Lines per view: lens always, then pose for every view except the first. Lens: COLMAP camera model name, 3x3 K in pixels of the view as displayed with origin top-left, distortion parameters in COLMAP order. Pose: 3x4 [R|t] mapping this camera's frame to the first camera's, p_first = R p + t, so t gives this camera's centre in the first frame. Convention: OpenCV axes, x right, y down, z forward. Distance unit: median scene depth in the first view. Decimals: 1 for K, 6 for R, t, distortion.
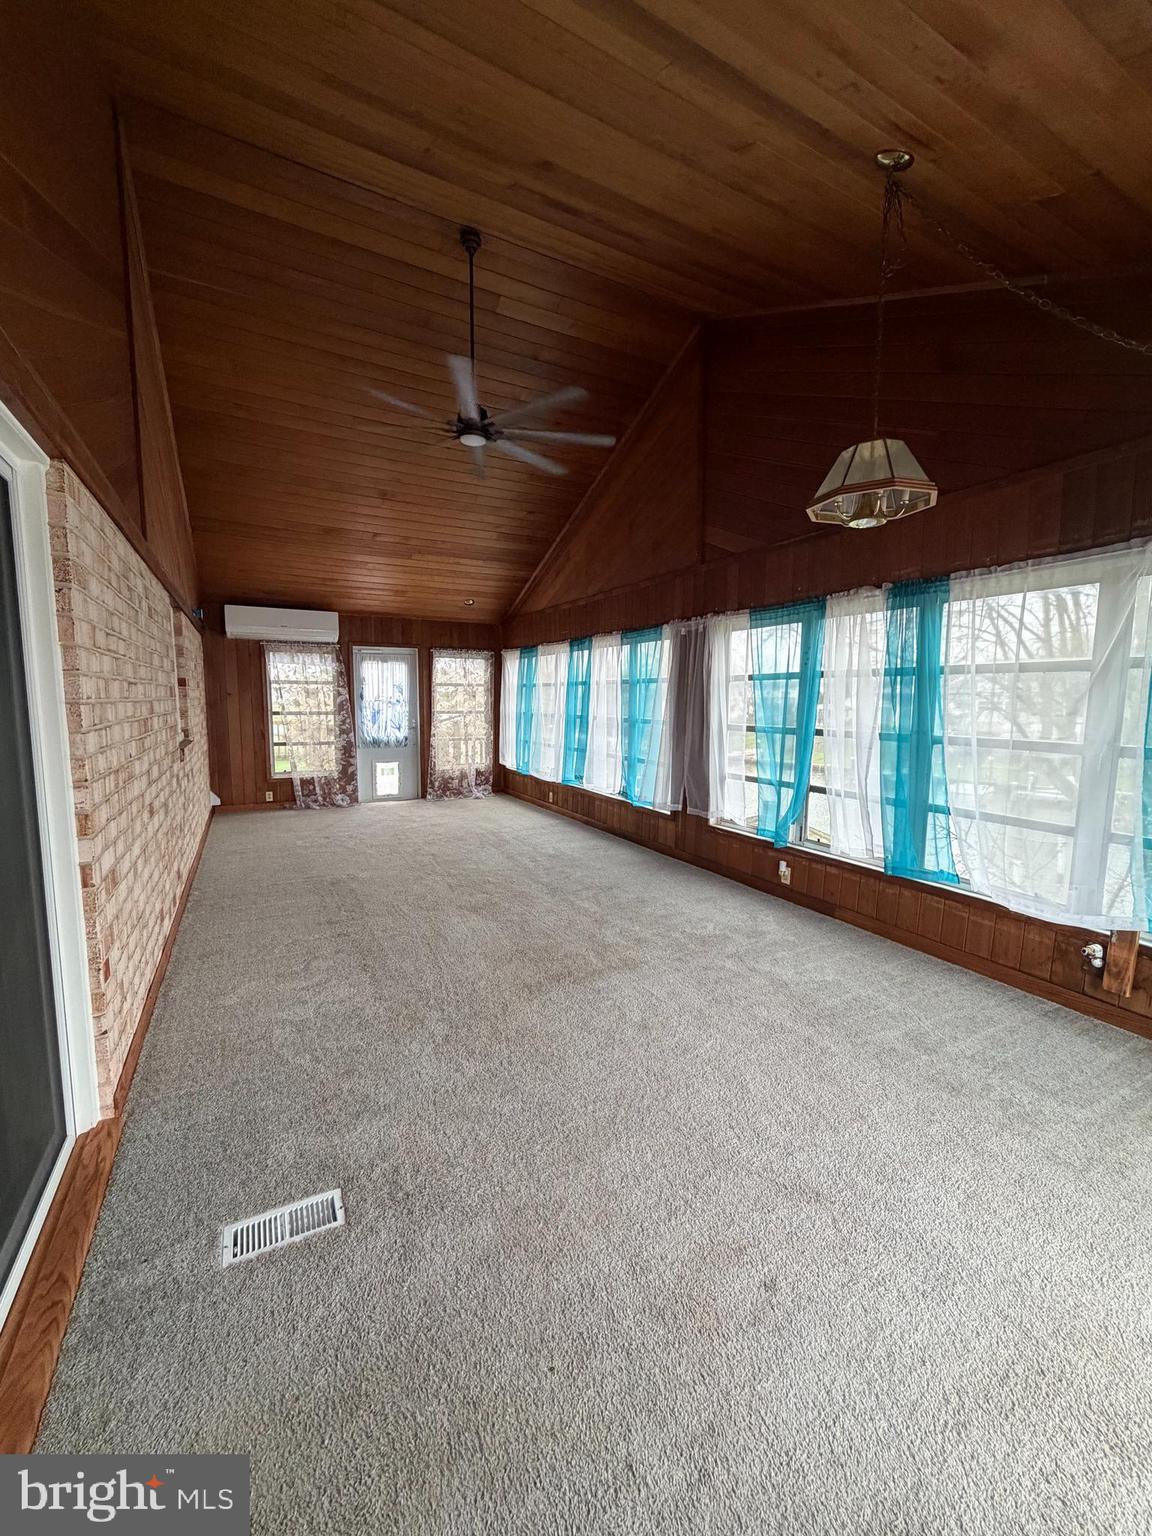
lens RADIAL K [[613.8, 0, 573.9], [0, 613.8, 766.9], [0, 0, 1]] dist [-0.000271, 0.000099]
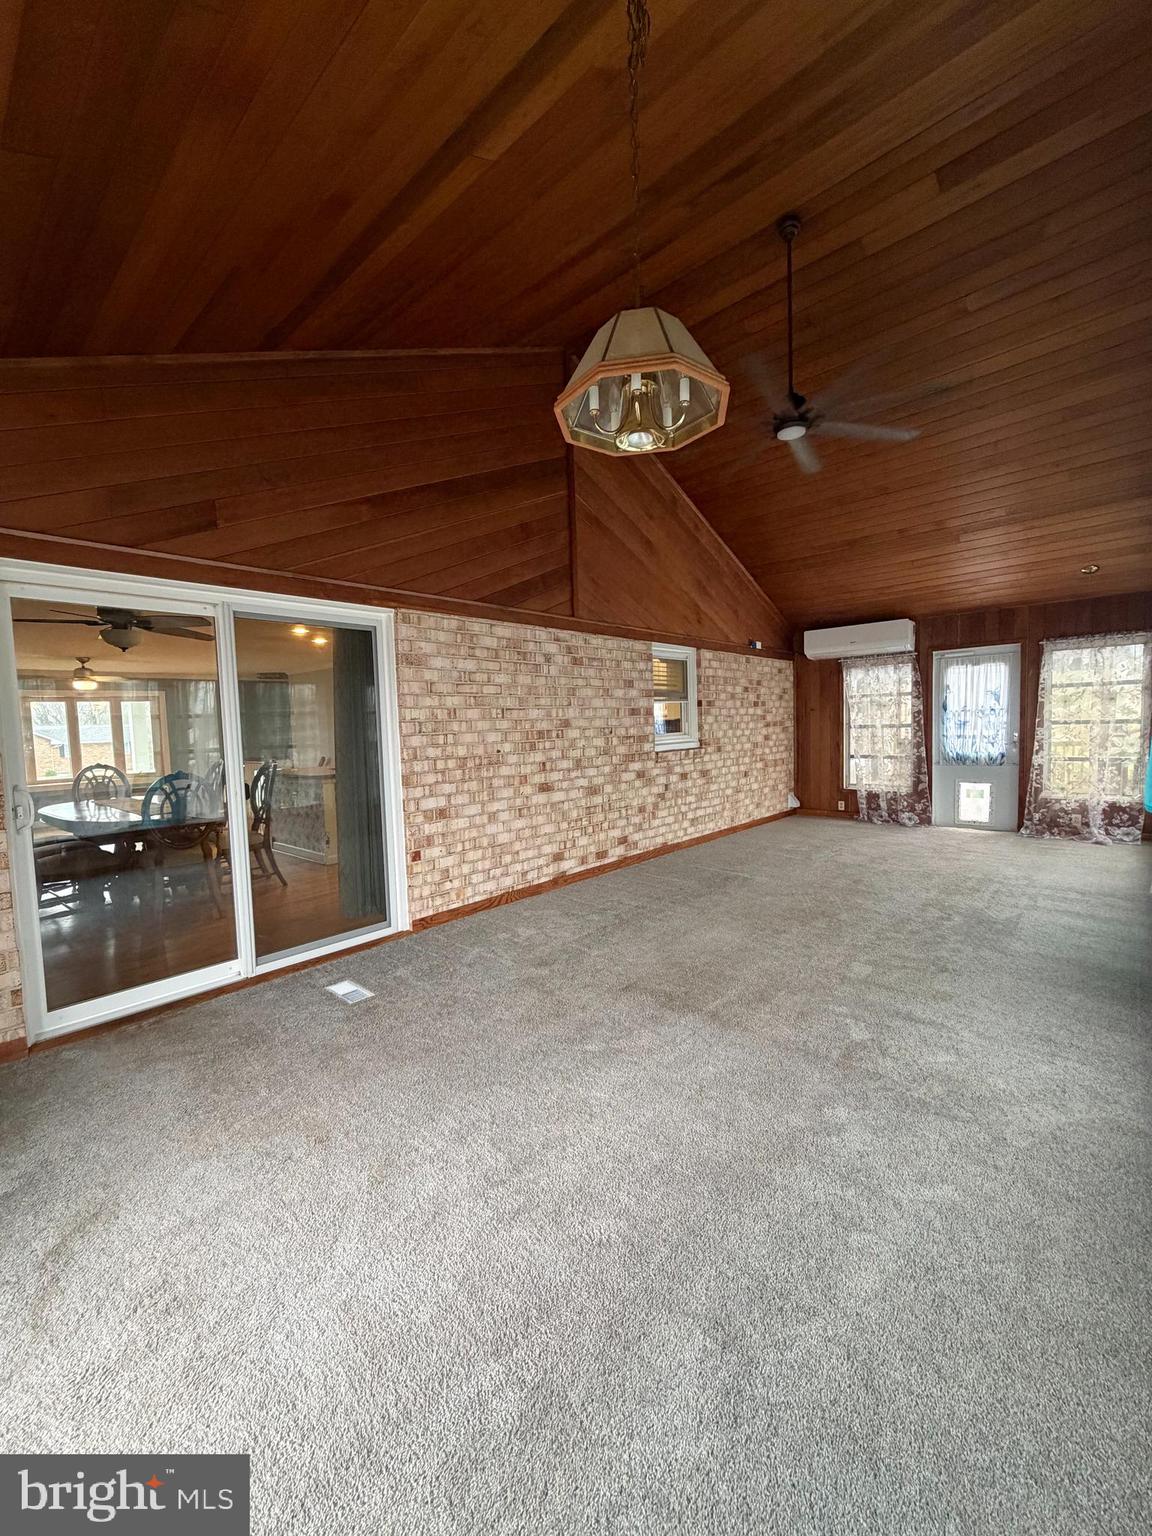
lens RADIAL K [[613.8, 0, 572.7], [0, 613.8, 767.0], [0, 0, 1]] dist [-0.000271, 0.000099]
pose [[0.333478, 0.049394, -0.941463, 0.328359], [-0.071918, 0.997049, 0.026837, -0.012881], [0.940011, 0.058759, 0.336046, 0.205907]]
